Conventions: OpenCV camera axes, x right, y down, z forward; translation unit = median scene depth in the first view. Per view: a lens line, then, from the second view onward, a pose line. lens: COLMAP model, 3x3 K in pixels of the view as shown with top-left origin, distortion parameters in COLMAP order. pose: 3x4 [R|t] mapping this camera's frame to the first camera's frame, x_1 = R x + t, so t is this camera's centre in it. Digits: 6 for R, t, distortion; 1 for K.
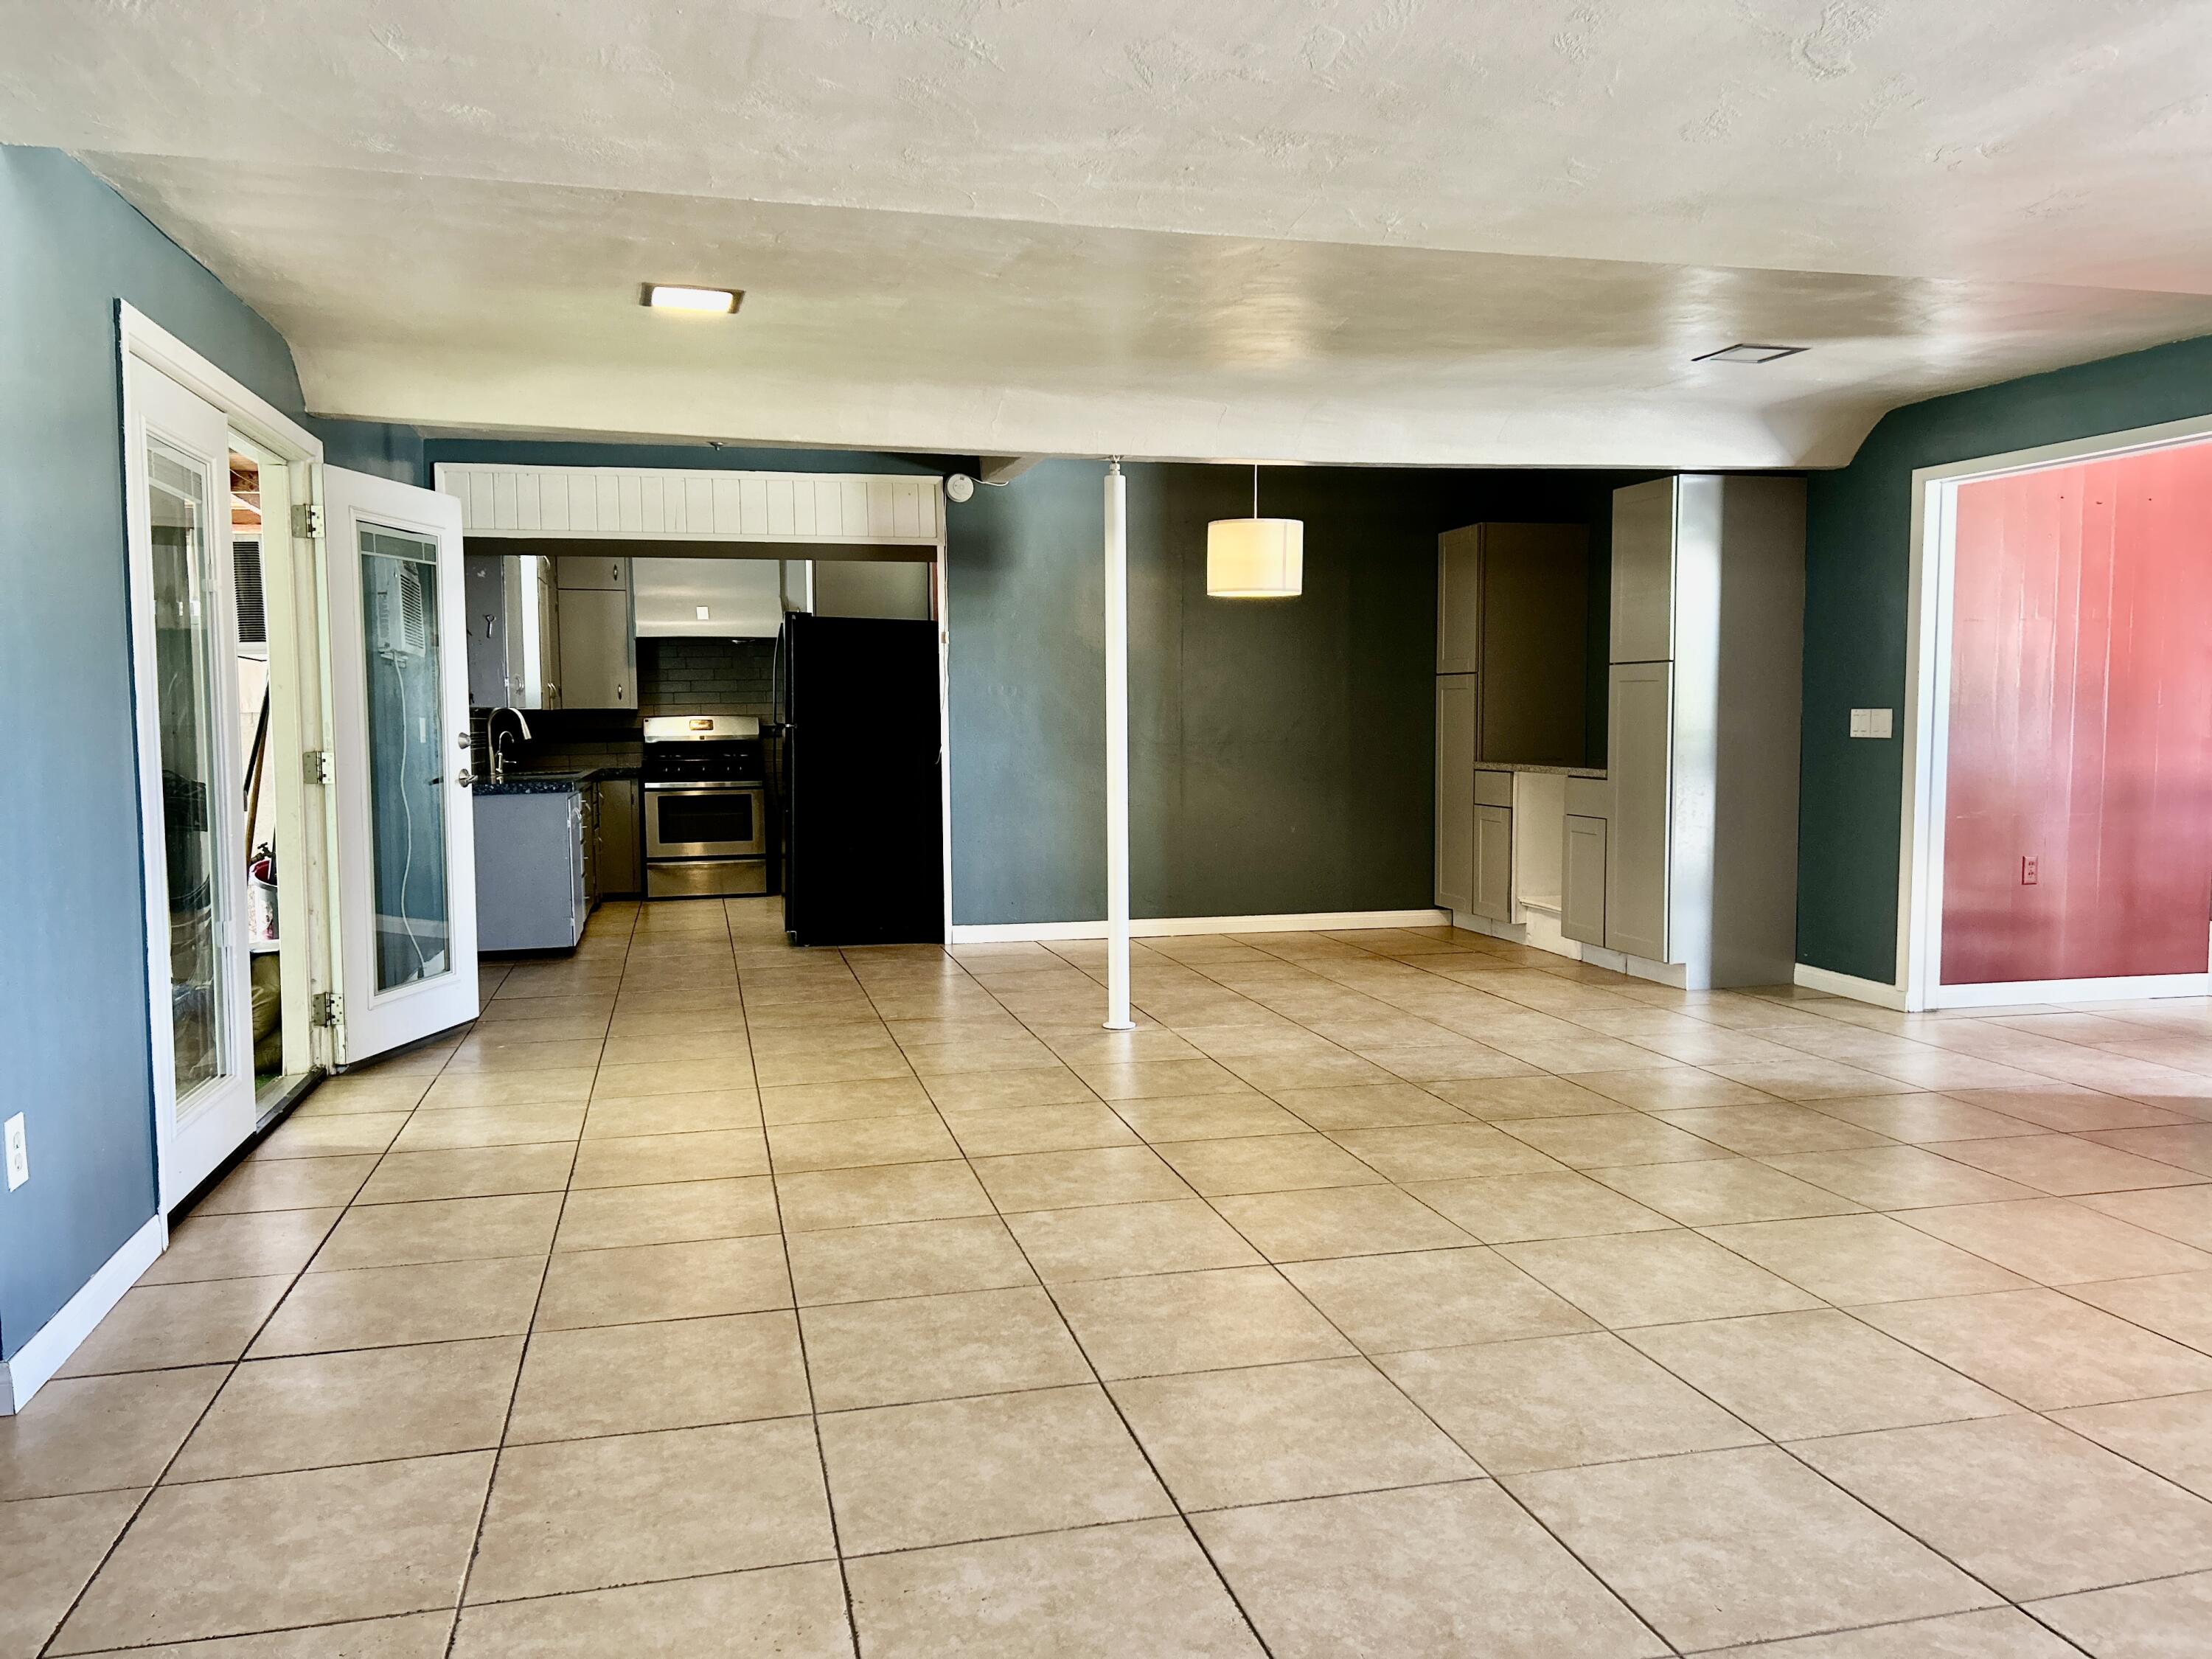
lens RADIAL K [[1659.0, 0, 1109.3], [0, 1659.0, 836.0], [0, 0, 1]] dist [0.053713, -0.058070]
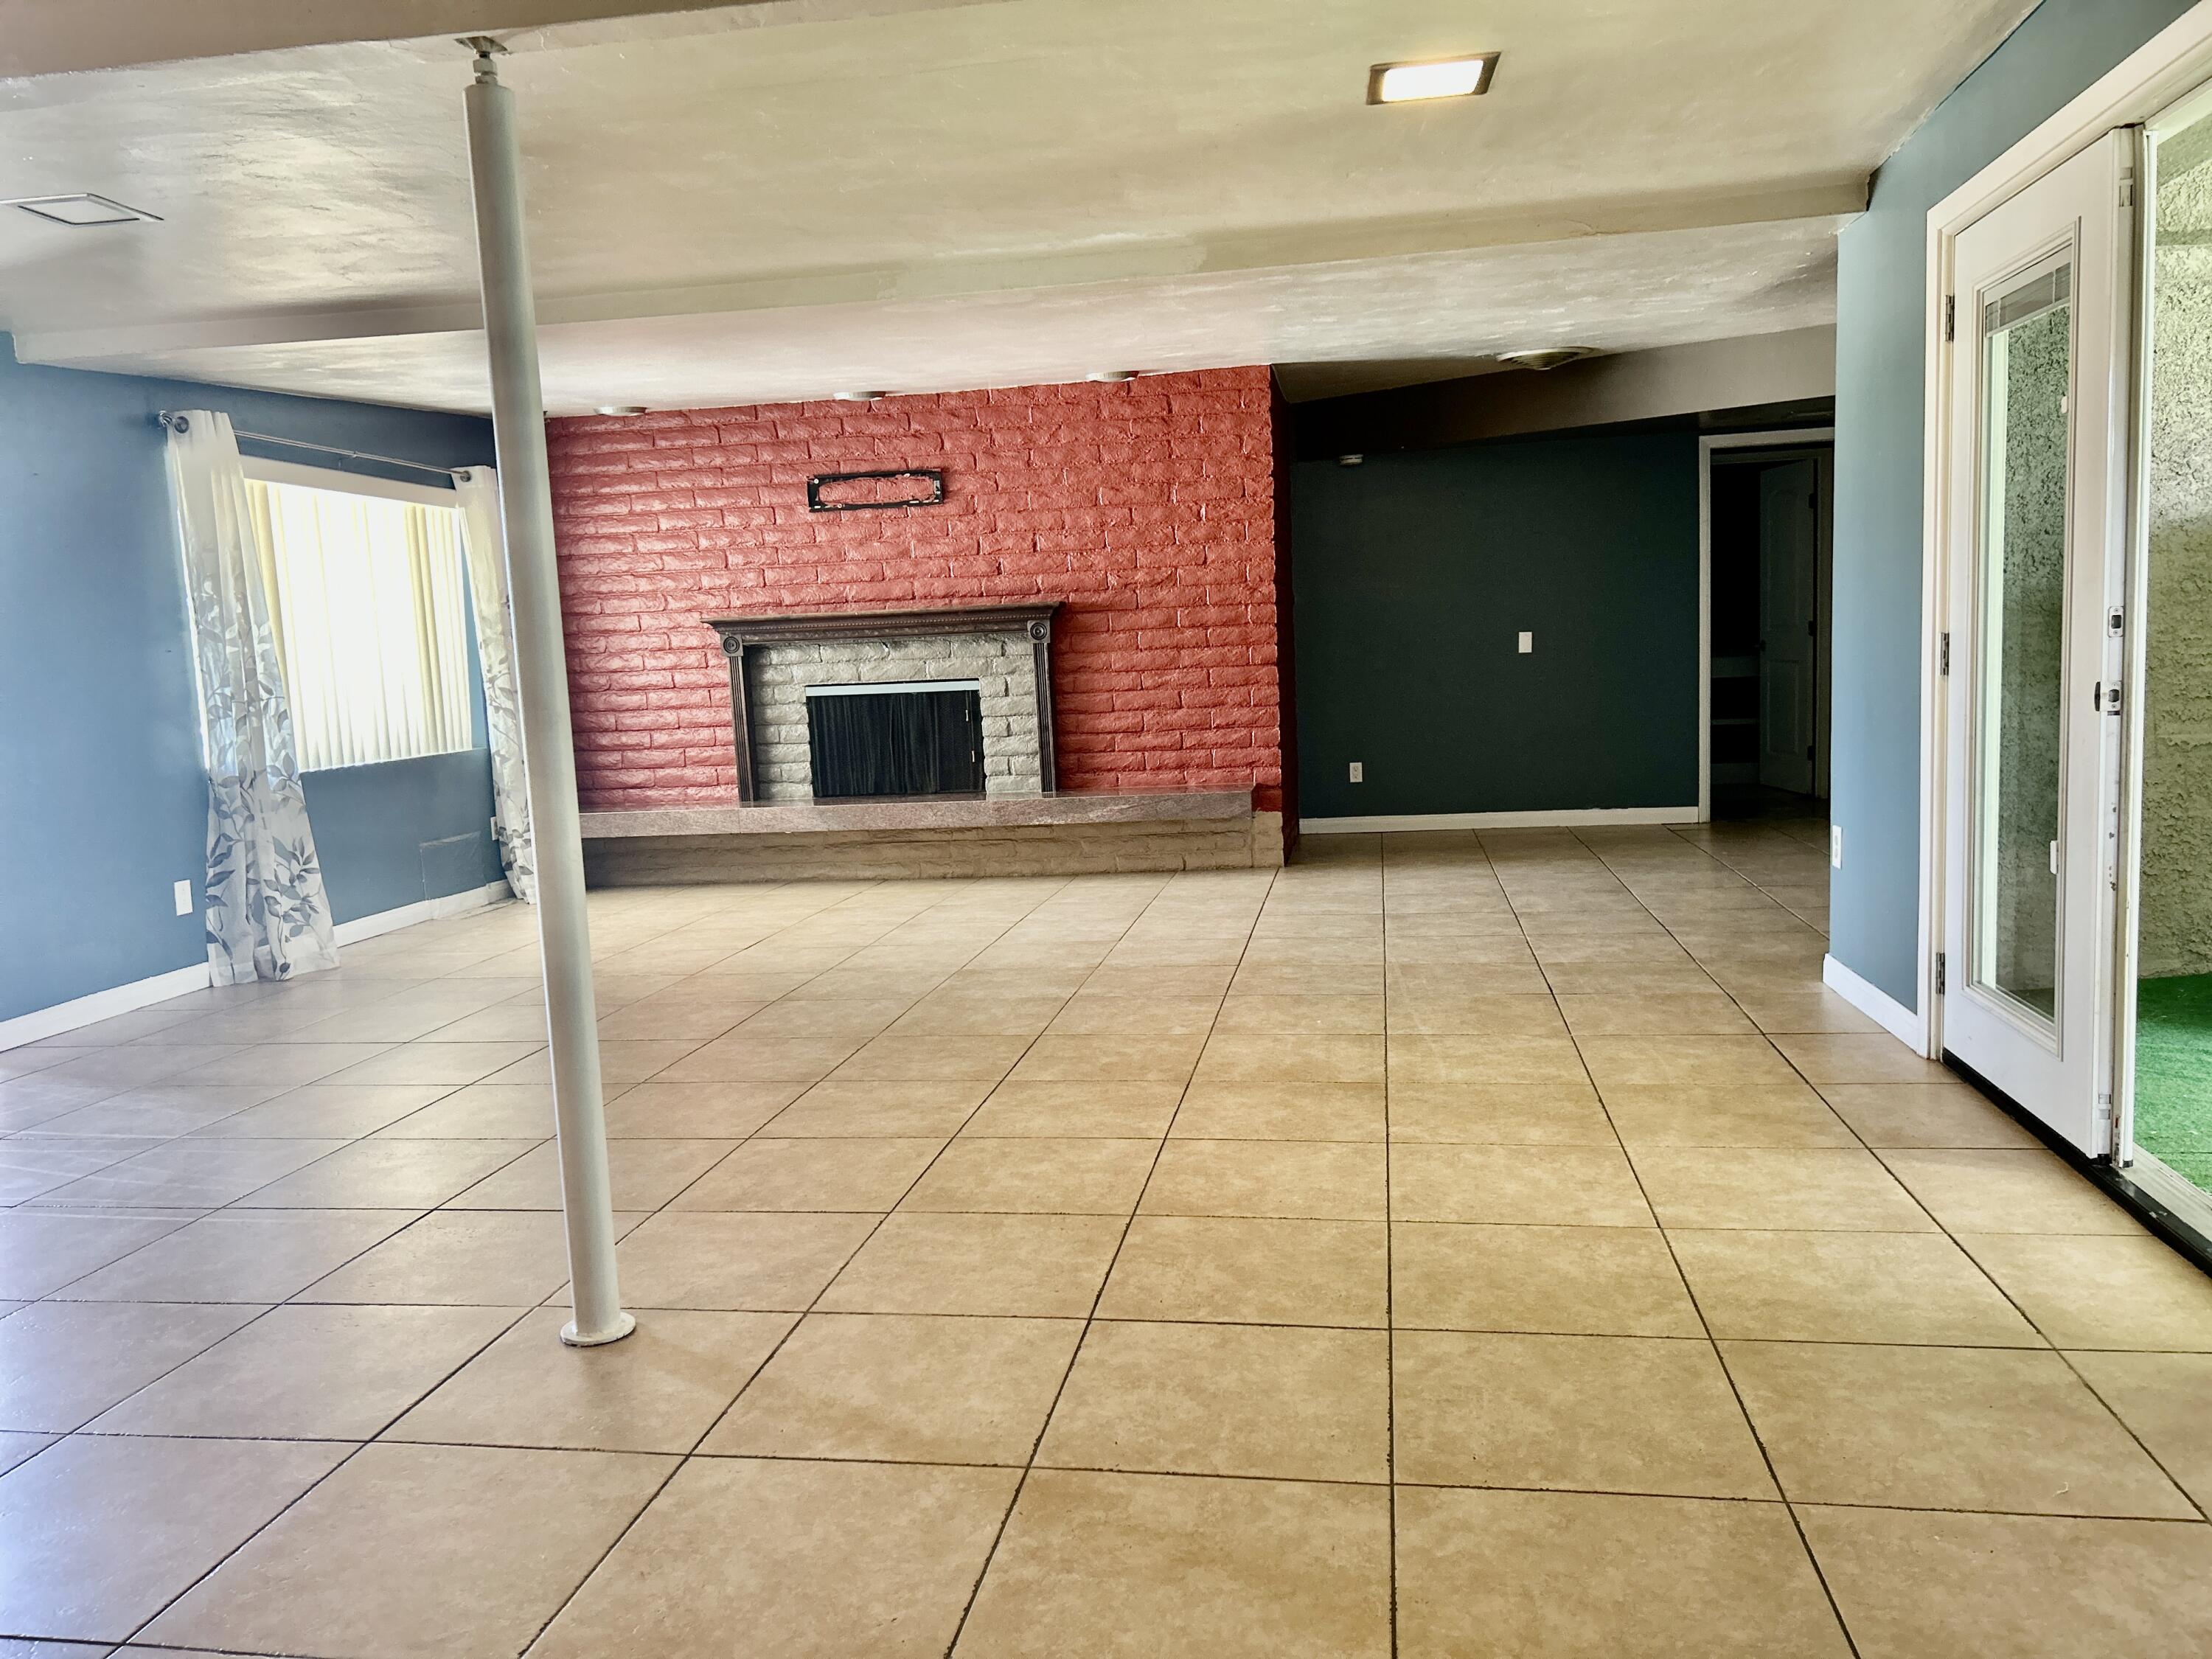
lens RADIAL K [[1659.0, 0, 1109.3], [0, 1659.0, 836.0], [0, 0, 1]] dist [0.053713, -0.058070]
pose [[-0.917960, 0.001726, 0.396669, -0.431201], [0.080528, 0.979978, 0.182092, -0.128608], [-0.388413, 0.199096, -0.899720, 1.872857]]
